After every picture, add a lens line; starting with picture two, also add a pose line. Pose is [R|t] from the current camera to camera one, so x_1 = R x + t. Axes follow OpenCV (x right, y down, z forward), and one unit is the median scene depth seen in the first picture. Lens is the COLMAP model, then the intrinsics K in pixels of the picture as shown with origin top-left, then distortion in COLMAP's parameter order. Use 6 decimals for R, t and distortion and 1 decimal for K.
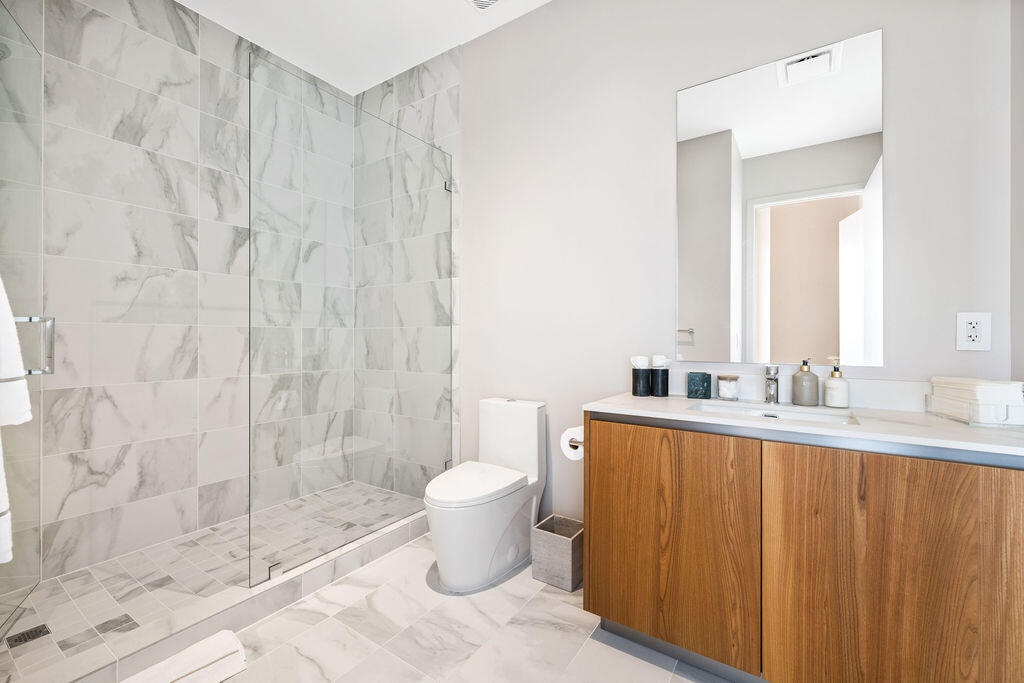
lens RADIAL K [[430.1, 0, 511.1], [0, 430.1, 334.7], [0, 0, 1]] dist [0.000648, 0.000005]
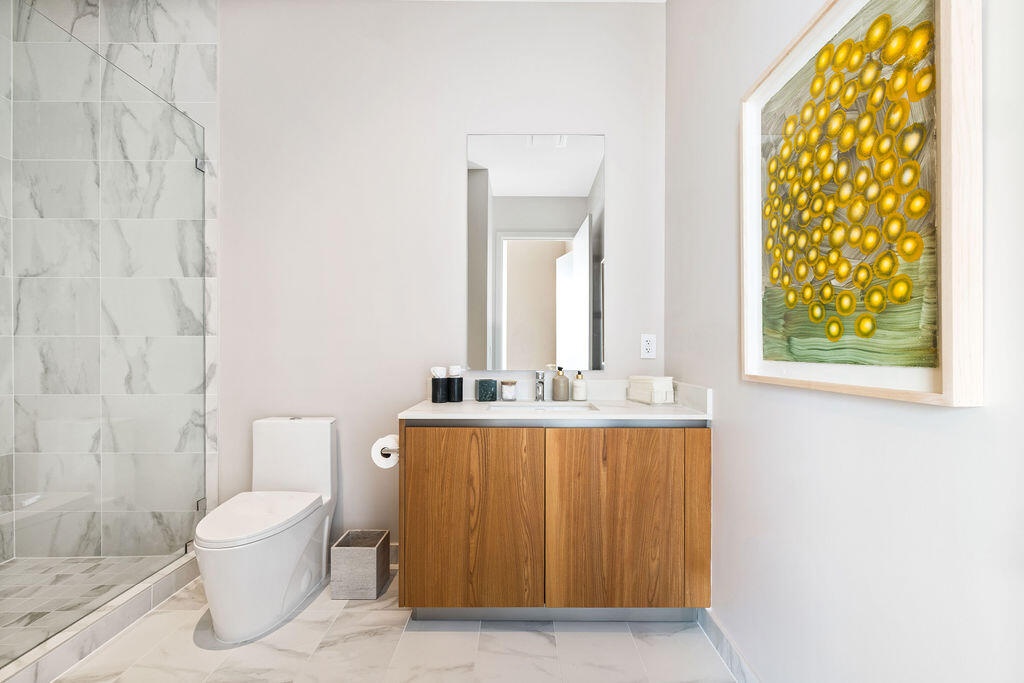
lens RADIAL K [[443.2, 0, 512.3], [0, 443.2, 348.2], [0, 0, 1]] dist [0.000795, 0.000278]
pose [[0.829686, 0.002092, 0.558227, -0.160348], [-0.004835, 0.999982, 0.003439, -0.002157], [-0.558210, -0.005553, 0.829681, -0.043546]]
